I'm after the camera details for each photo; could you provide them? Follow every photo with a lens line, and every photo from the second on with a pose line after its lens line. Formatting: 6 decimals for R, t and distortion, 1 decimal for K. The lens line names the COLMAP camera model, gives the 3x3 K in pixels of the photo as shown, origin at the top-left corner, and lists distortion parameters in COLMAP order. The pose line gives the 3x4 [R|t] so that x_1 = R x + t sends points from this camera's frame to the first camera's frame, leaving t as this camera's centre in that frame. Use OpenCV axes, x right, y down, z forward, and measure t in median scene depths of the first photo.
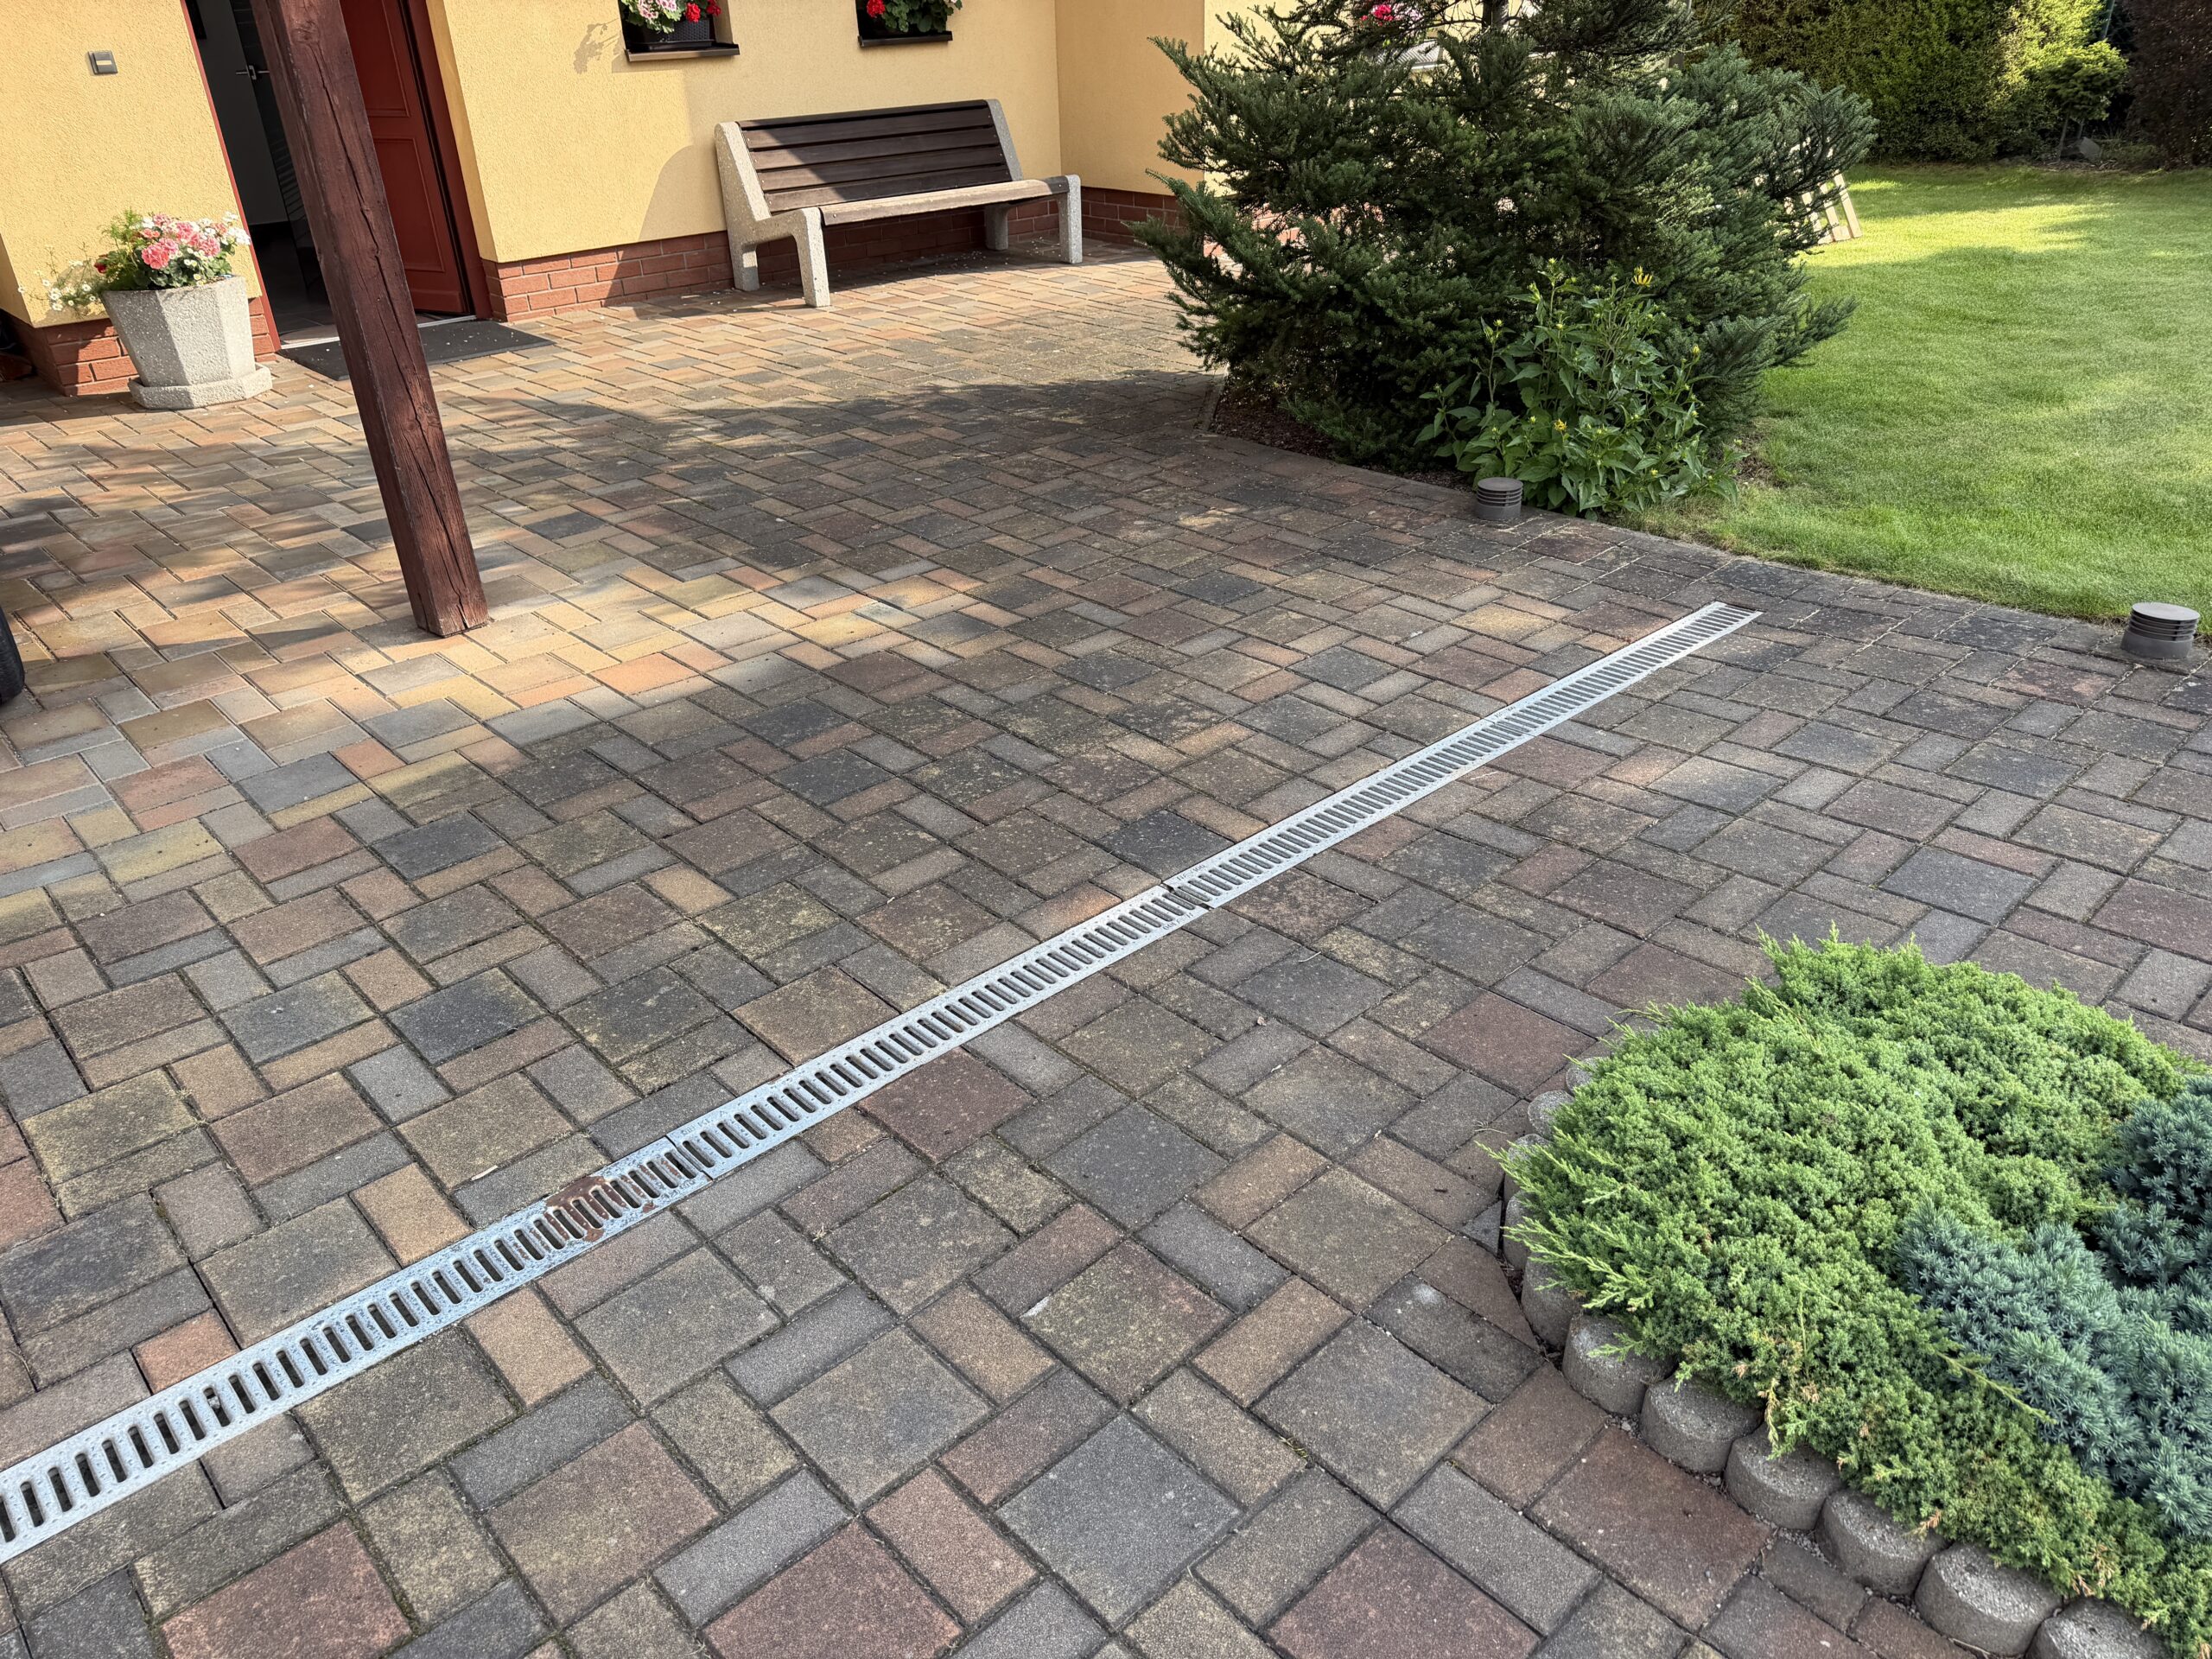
lens RADIAL K [[1582.6, 0, 1107.1], [0, 1582.6, 842.0], [0, 0, 1]] dist [0.107261, -0.145717]
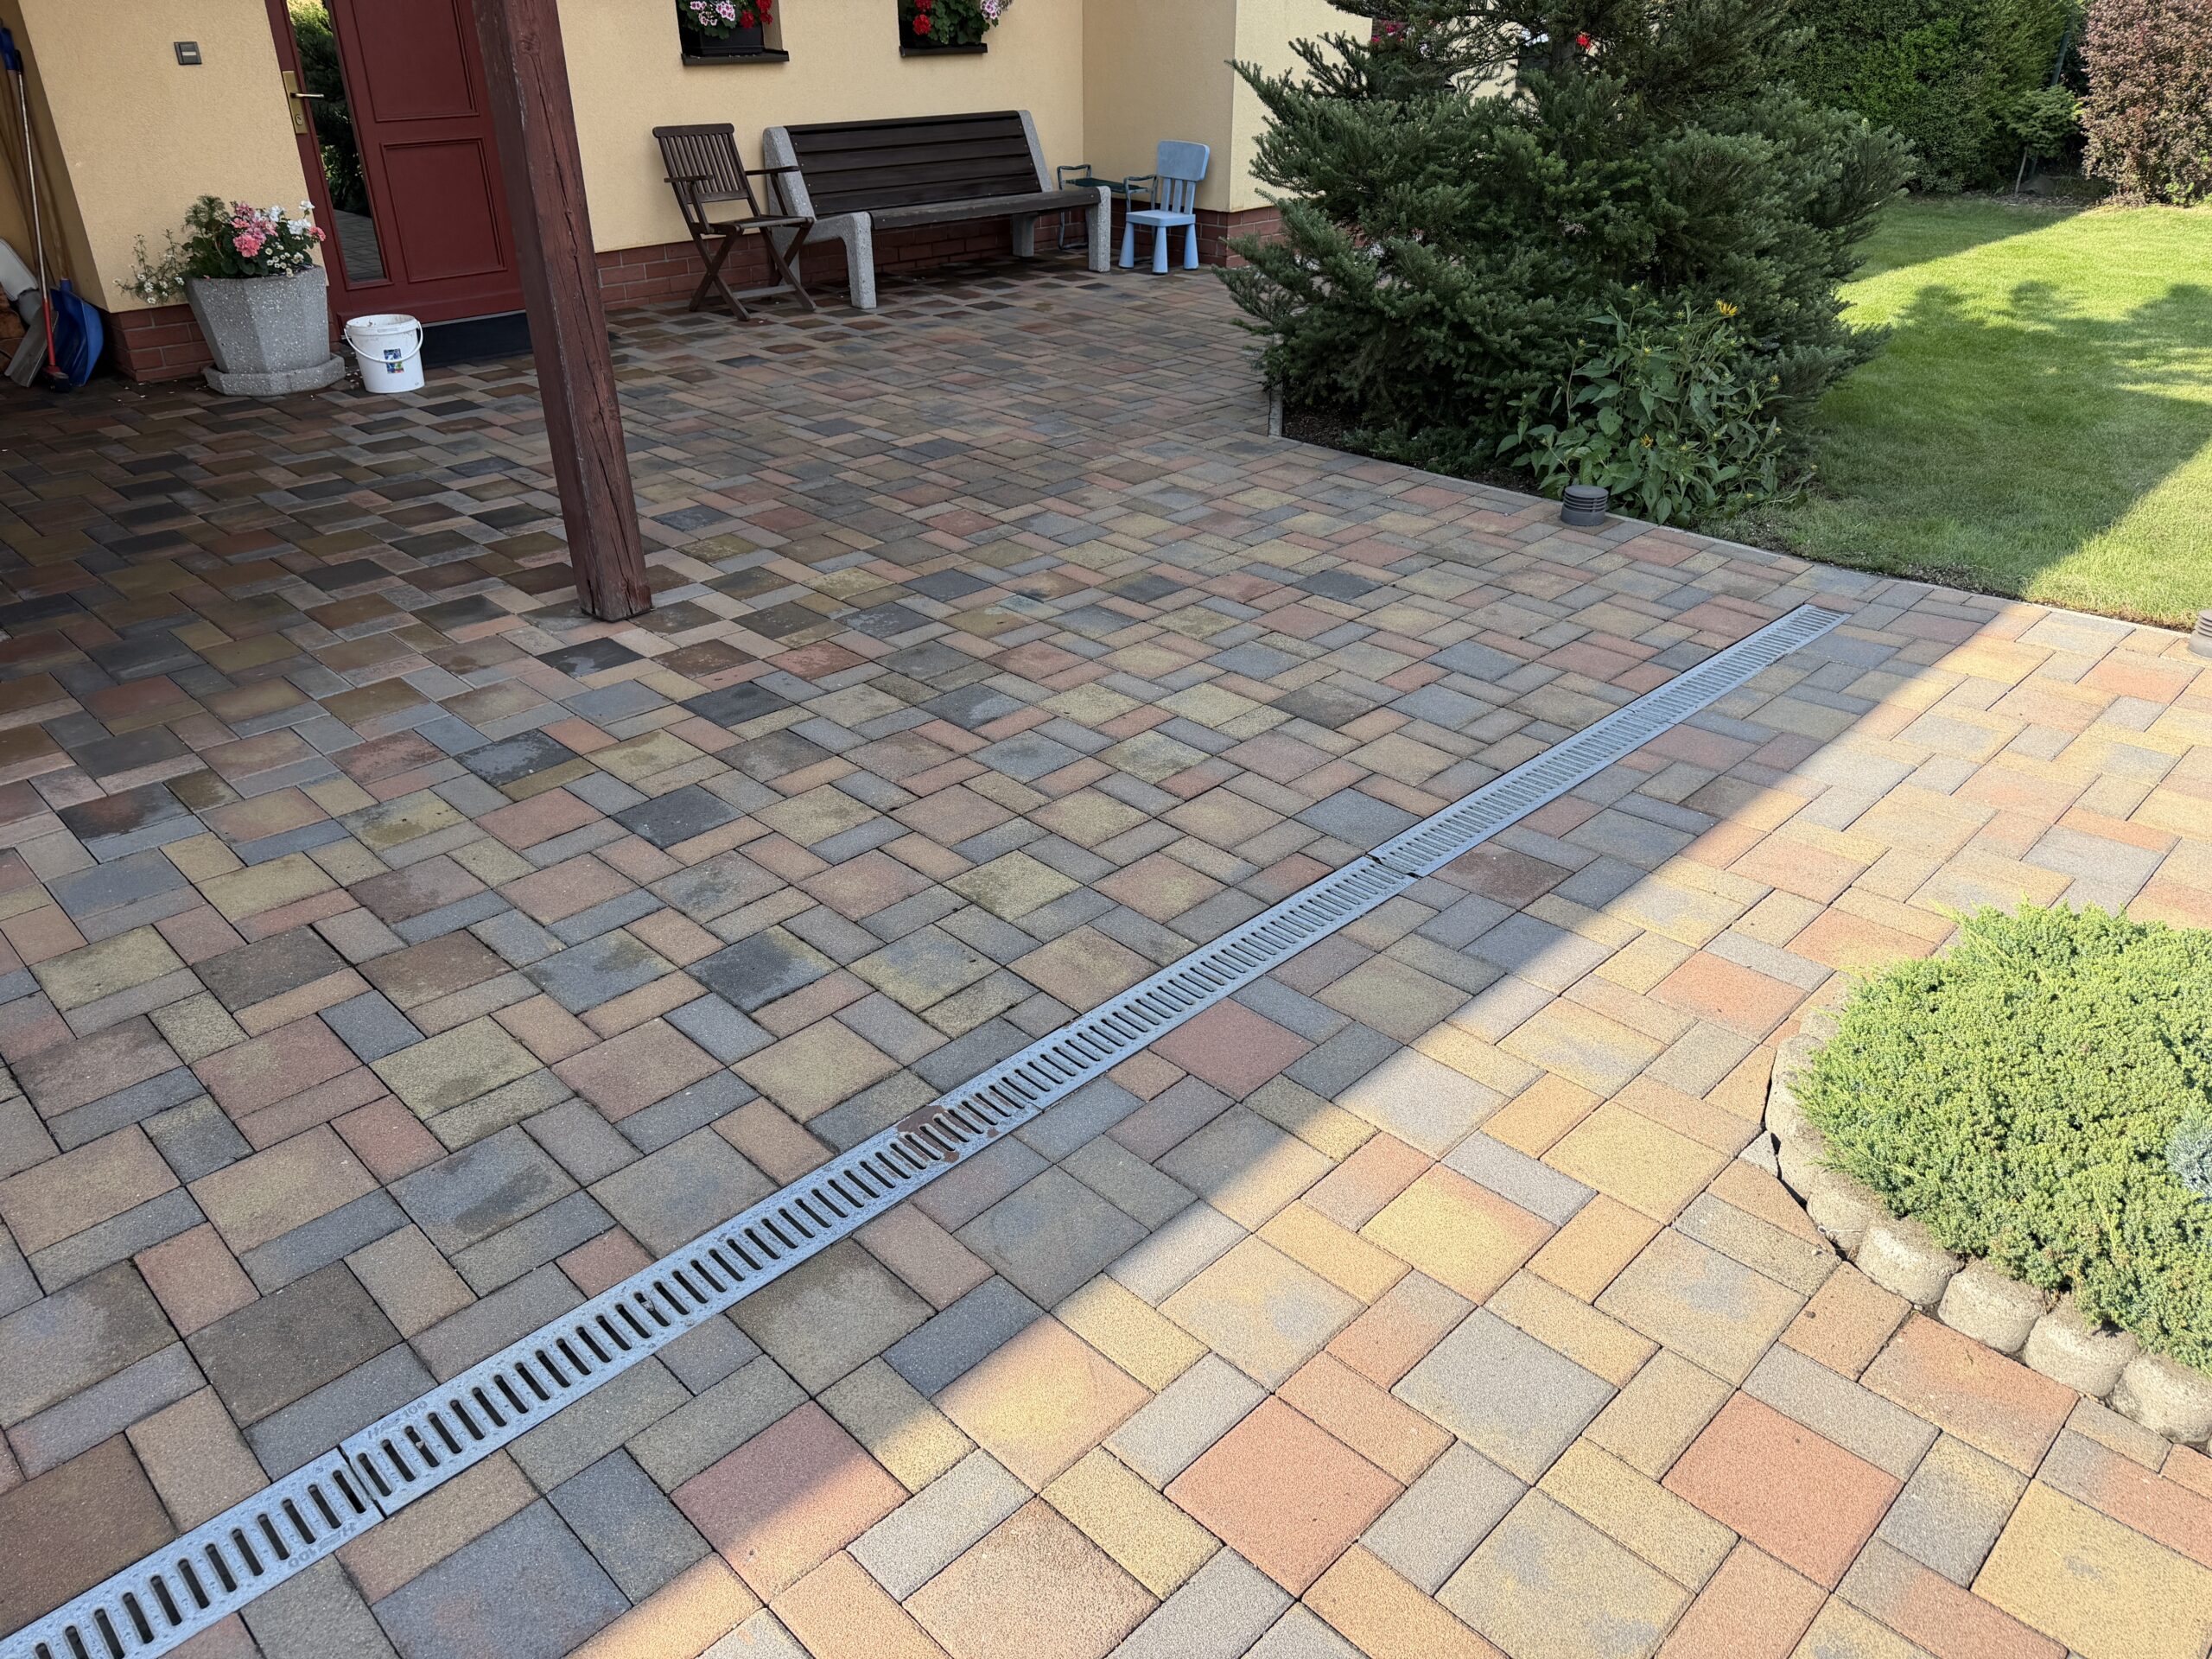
lens RADIAL K [[1533.6, 0, 1099.2], [0, 1533.6, 855.7], [0, 0, 1]] dist [0.126774, -0.168176]
pose [[0.999042, 0.007421, 0.043128, -0.112731], [-0.008061, 0.999860, 0.014679, 0.007321], [-0.043013, -0.015012, 0.998962, -0.033649]]
